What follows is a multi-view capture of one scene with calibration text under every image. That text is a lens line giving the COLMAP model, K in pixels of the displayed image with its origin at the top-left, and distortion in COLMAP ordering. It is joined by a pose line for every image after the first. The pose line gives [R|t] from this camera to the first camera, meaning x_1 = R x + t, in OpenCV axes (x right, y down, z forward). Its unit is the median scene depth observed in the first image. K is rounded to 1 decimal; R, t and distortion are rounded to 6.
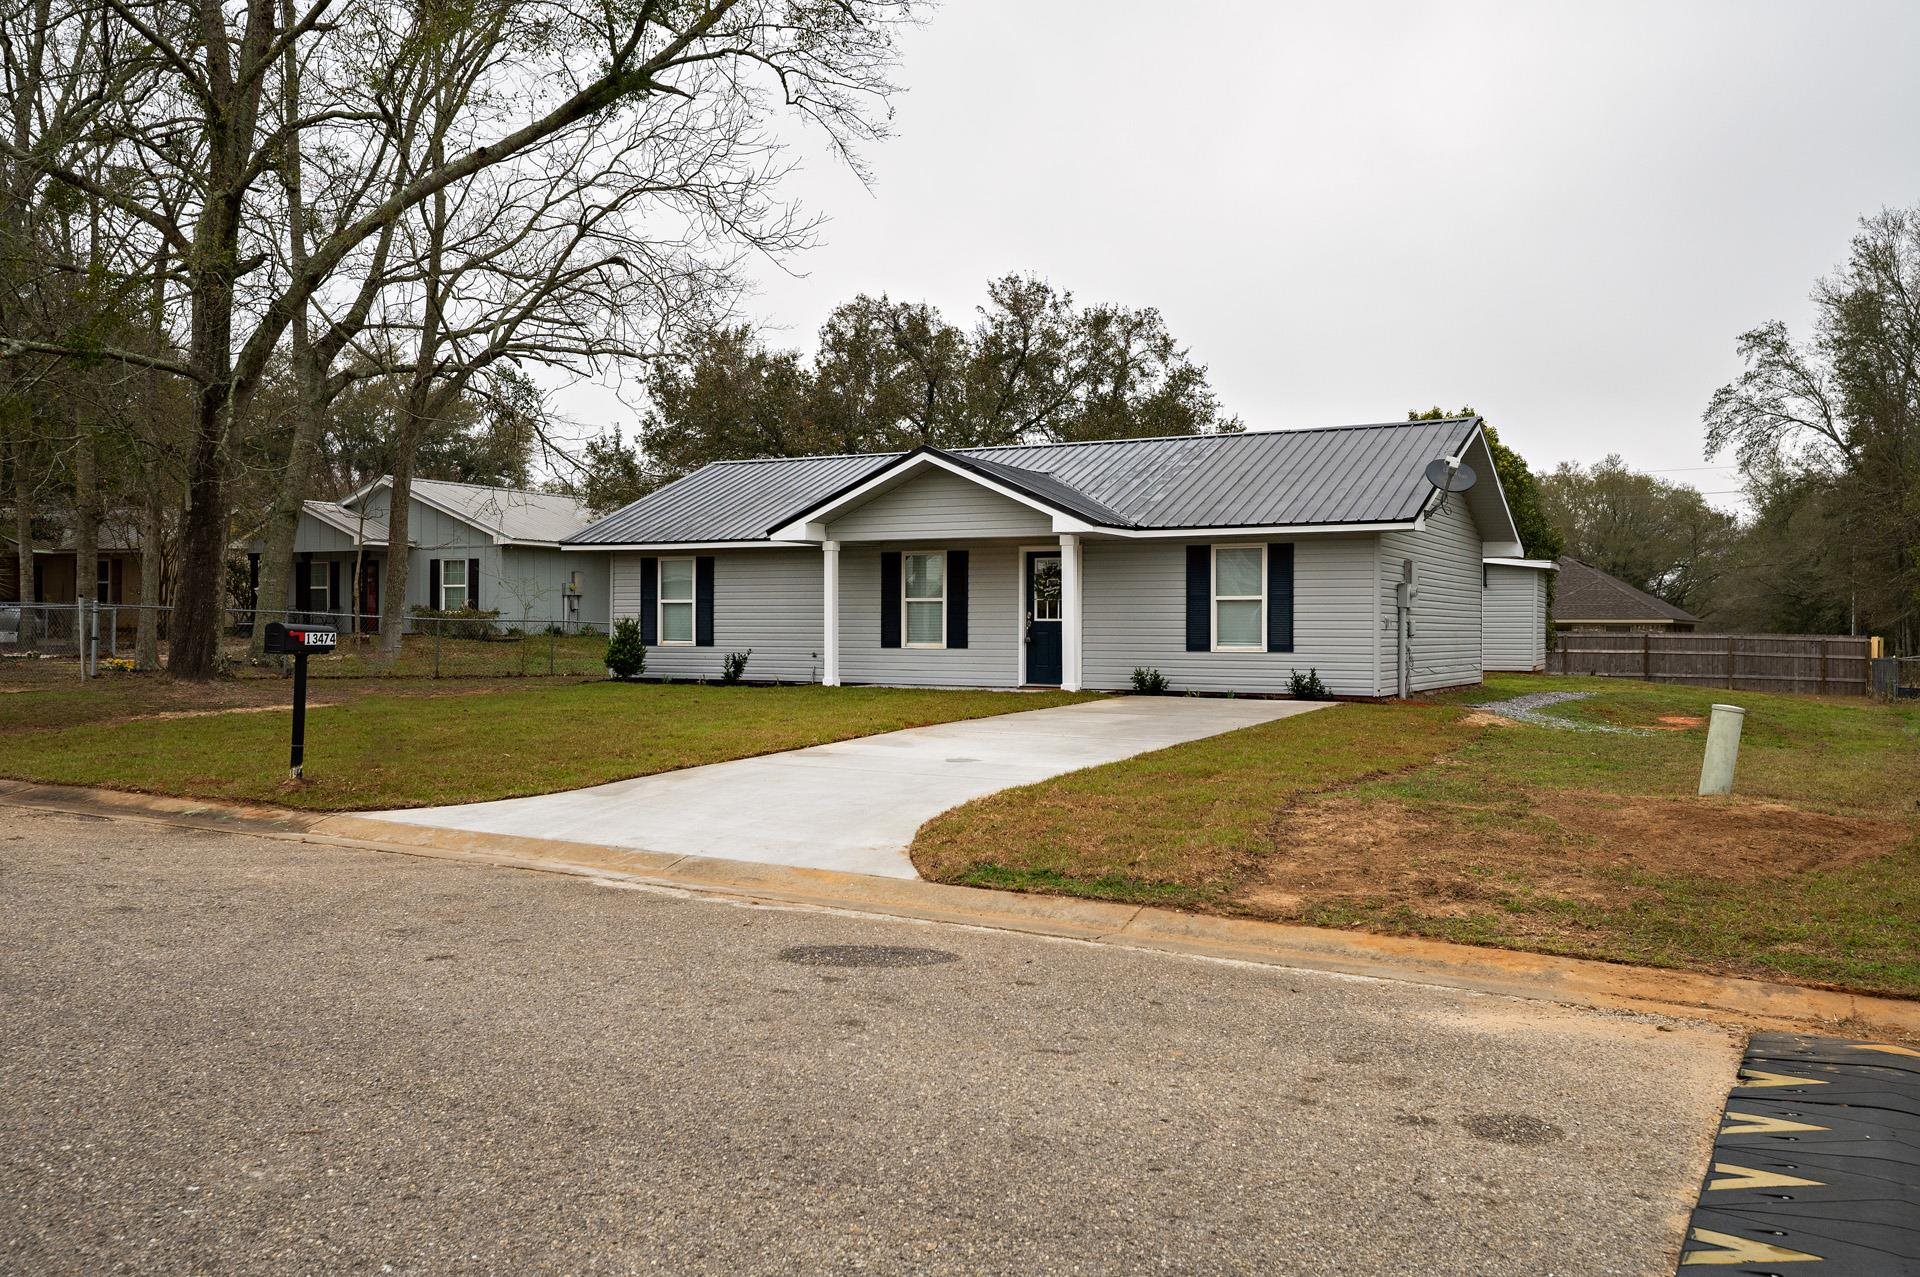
lens RADIAL K [[1513.1, 0, 961.6], [0, 1513.1, 616.6], [0, 0, 1]] dist [0.015868, 0.038166]
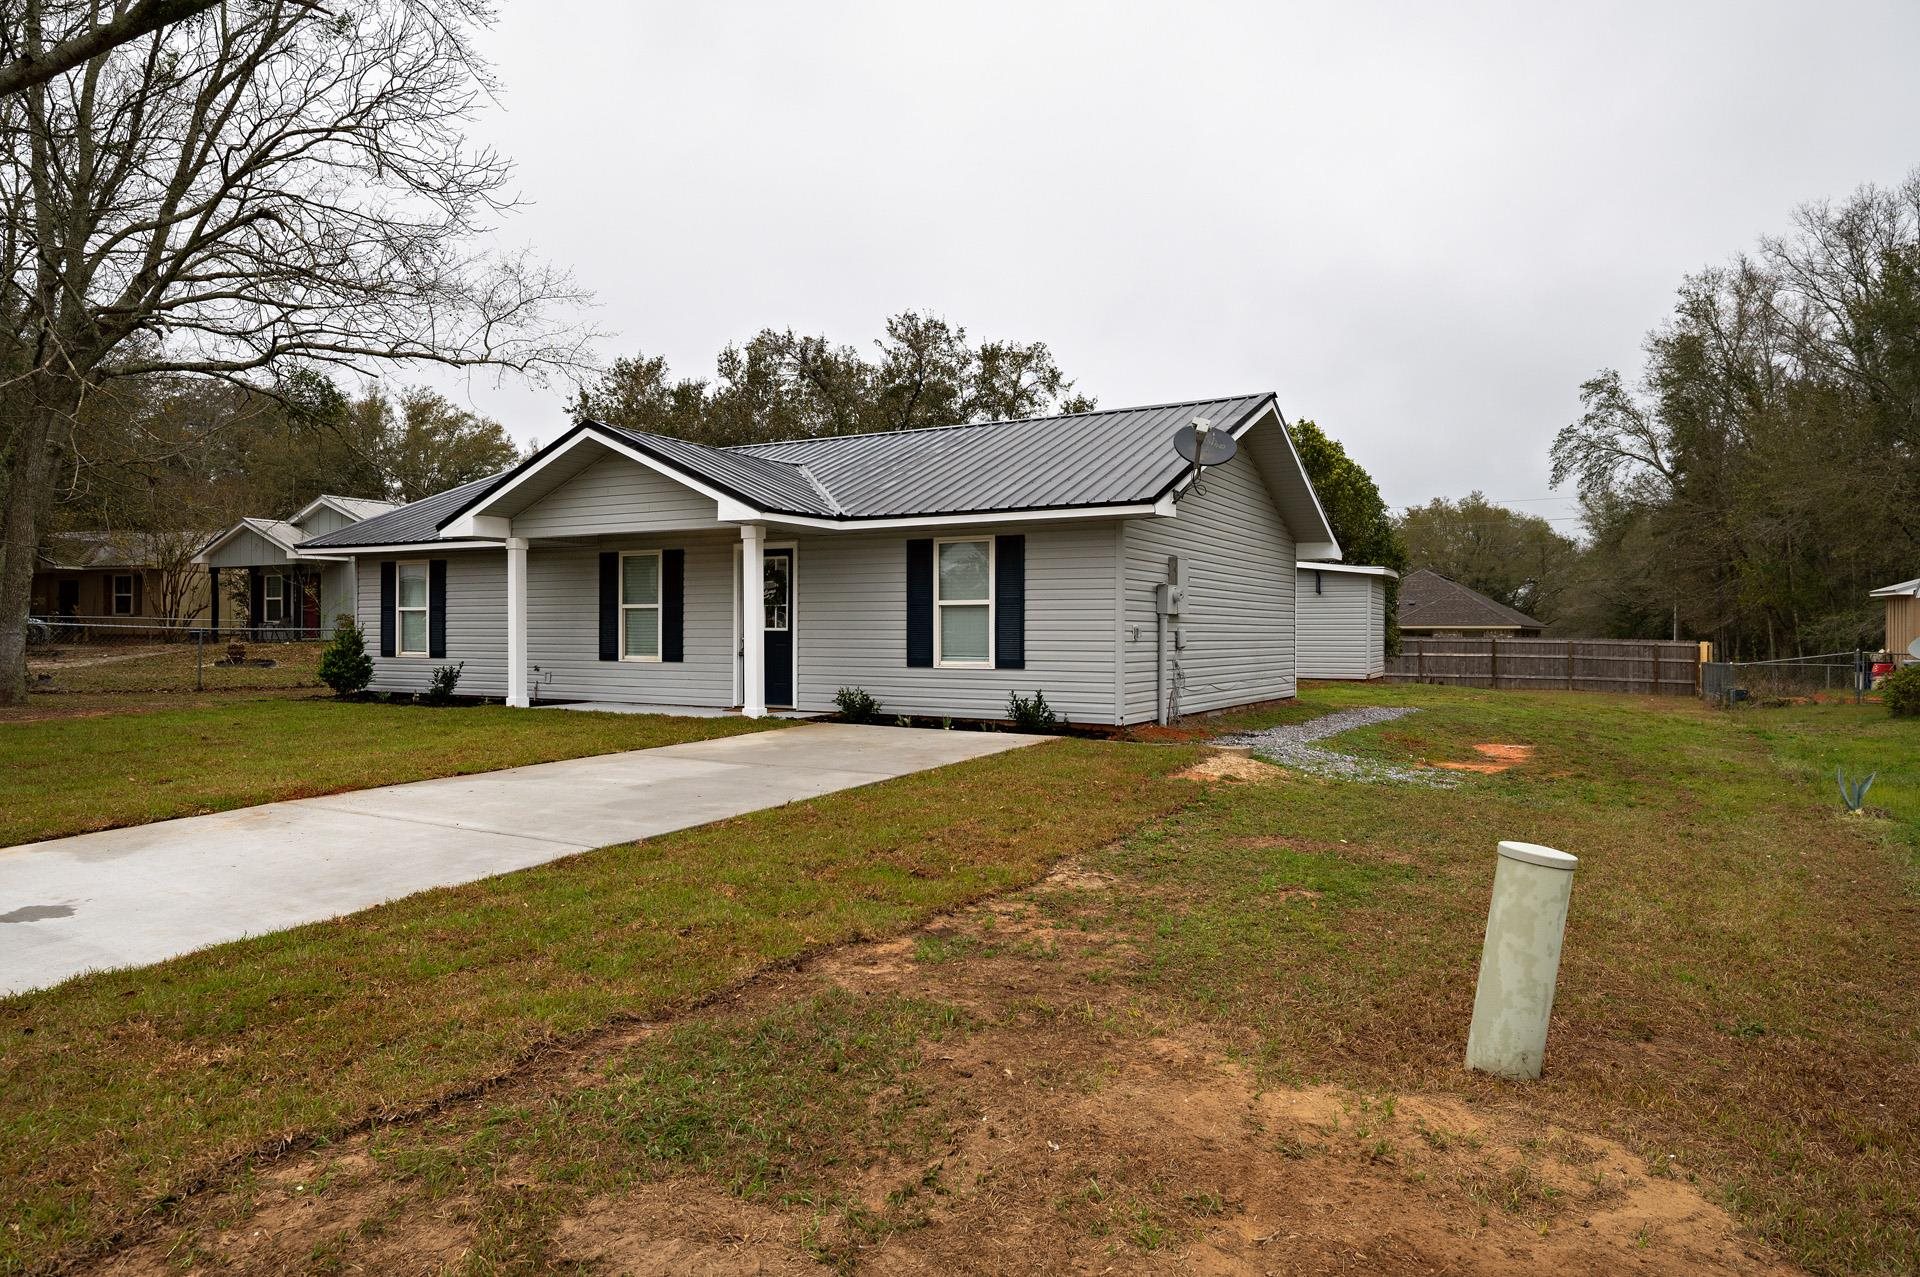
lens RADIAL K [[1157.7, 0, 956.5], [0, 1157.7, 634.0], [0, 0, 1]] dist [0.014026, -0.004935]
pose [[0.999789, -0.001921, -0.020444, 0.169721], [0.002094, 0.999962, 0.008446, -0.000600], [0.020427, -0.008487, 0.999755, 0.328621]]
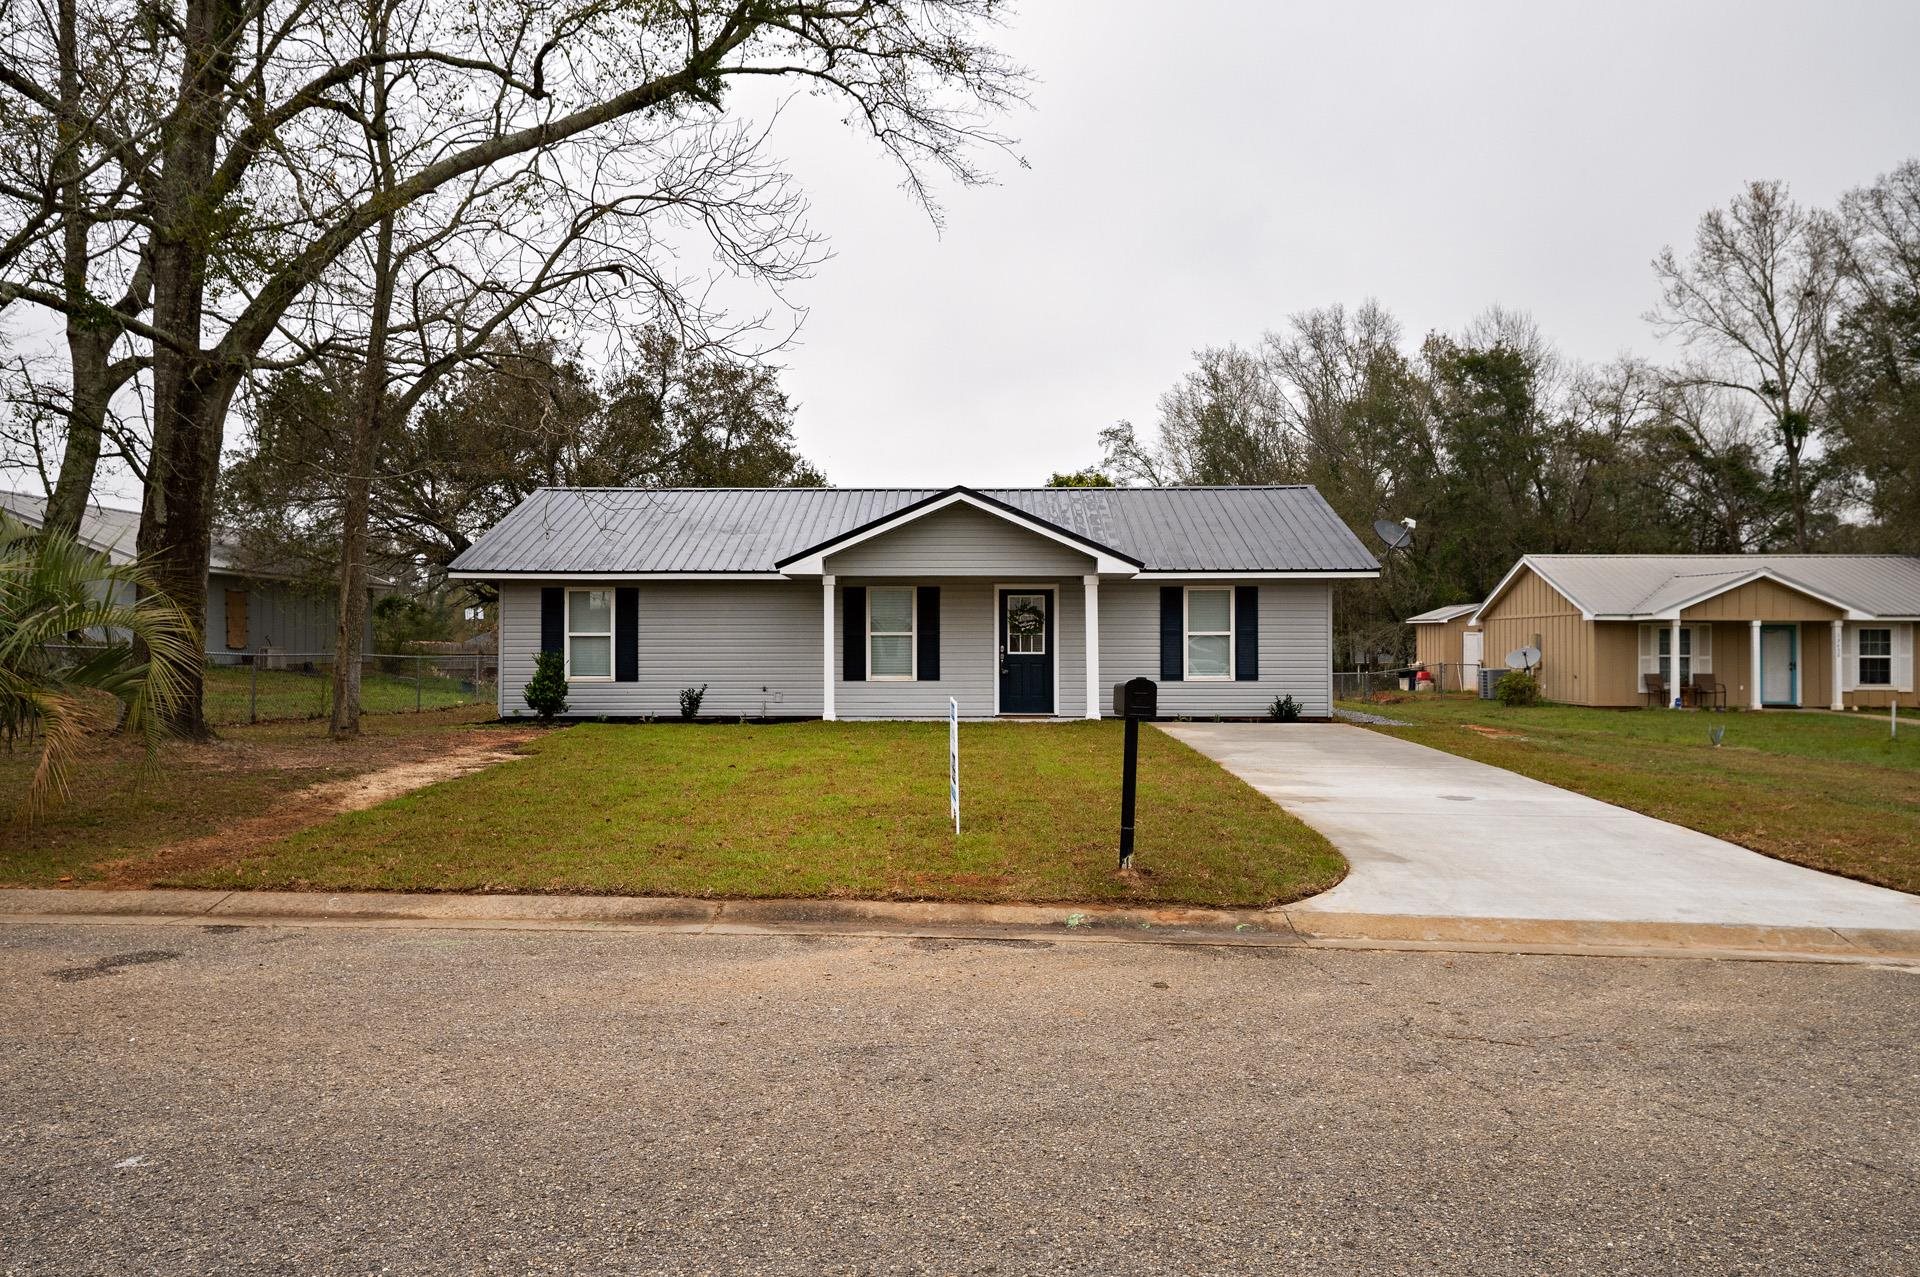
lens RADIAL K [[1354.2, 0, 959.5], [0, 1354.2, 655.9], [0, 0, 1]] dist [0.007707, 0.000978]
pose [[0.888945, -0.003235, 0.458002, -0.402020], [0.001407, 0.999990, 0.004333, -0.000149], [-0.458011, -0.003207, 0.888941, 0.154166]]
